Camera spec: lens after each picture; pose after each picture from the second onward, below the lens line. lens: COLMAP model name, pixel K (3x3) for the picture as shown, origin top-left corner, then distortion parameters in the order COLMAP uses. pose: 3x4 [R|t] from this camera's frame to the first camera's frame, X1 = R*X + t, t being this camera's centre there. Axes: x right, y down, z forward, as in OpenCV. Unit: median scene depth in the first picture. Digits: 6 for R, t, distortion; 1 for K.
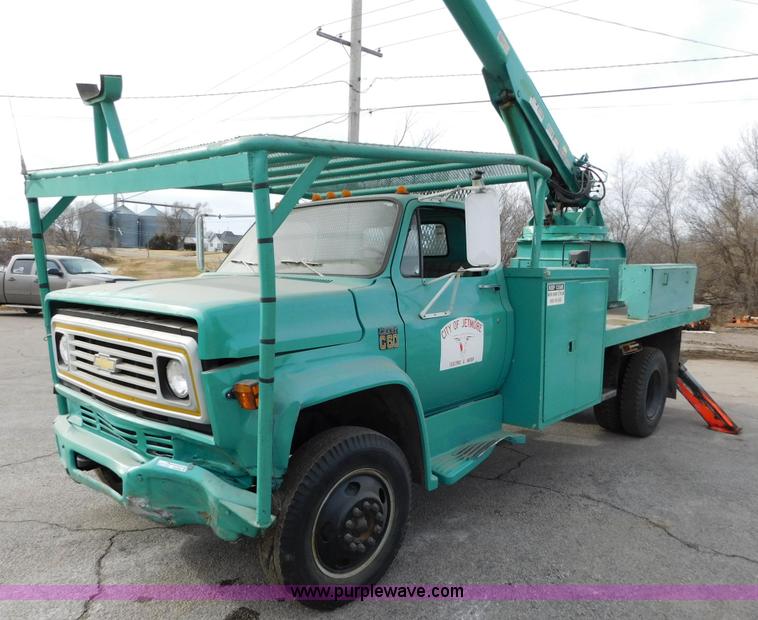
lens RADIAL K [[608.3, 0, 400.2], [0, 608.3, 330.2], [0, 0, 1]] dist [-0.009926, -0.006355]
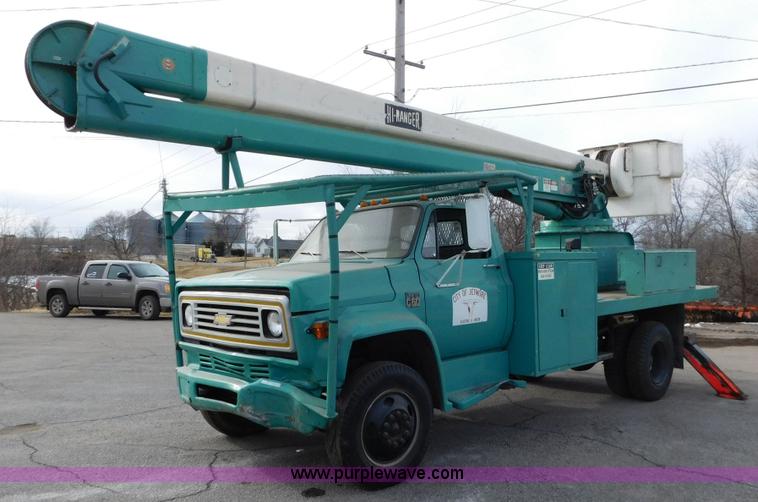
lens RADIAL K [[649.5, 0, 394.0], [0, 649.5, 250.6], [0, 0, 1]] dist [0.087179, -0.000258]
pose [[0.995391, -0.026396, -0.092195, 0.074699], [0.013965, 0.991023, -0.132958, 0.093562], [0.094877, 0.131058, 0.986824, -0.500668]]
